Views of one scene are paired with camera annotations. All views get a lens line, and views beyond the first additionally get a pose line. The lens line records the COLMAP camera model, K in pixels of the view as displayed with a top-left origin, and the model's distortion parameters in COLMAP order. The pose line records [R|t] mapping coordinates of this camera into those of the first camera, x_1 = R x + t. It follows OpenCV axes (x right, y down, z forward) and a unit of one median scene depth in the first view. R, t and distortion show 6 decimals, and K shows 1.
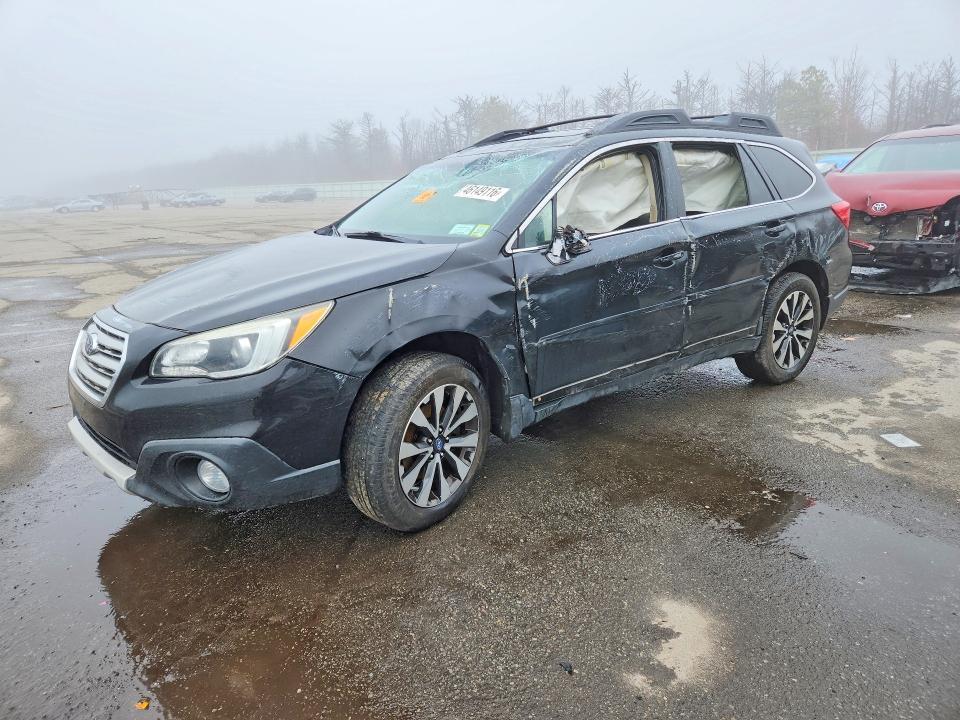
lens RADIAL K [[645.9, 0, 487.0], [0, 645.9, 357.7], [0, 0, 1]] dist [0.029177, -0.002293]
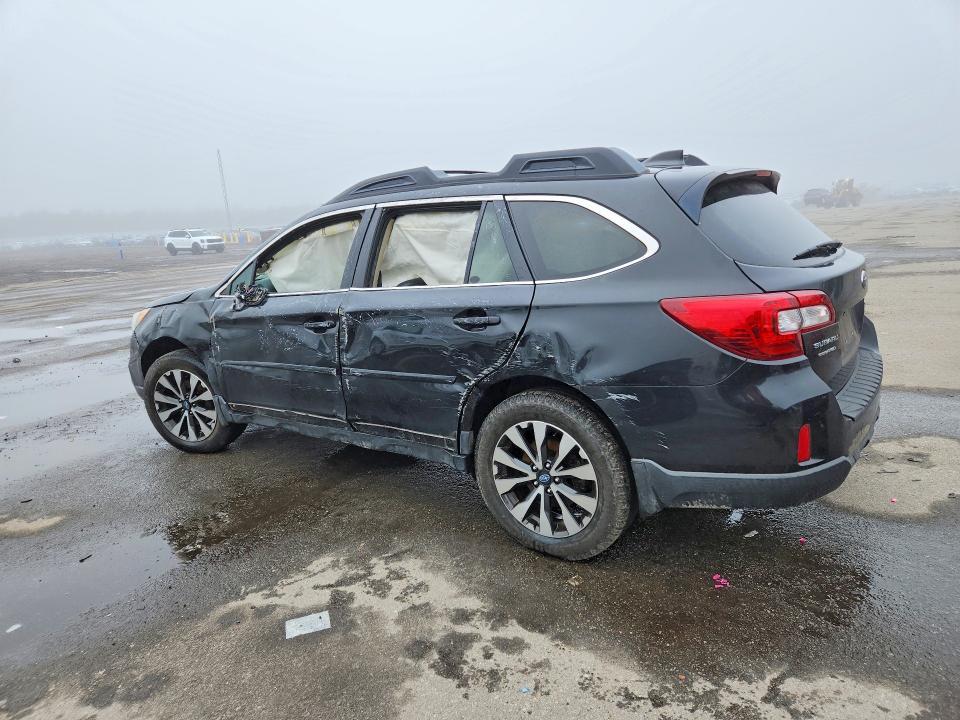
lens RADIAL K [[645.9, 0, 487.0], [0, 645.9, 357.7], [0, 0, 1]] dist [0.029177, -0.002293]
pose [[0.284109, 0.216944, -0.933926, 1.214037], [-0.205039, 0.965279, 0.161852, -0.297626], [0.936612, 0.145508, 0.318726, 0.851932]]
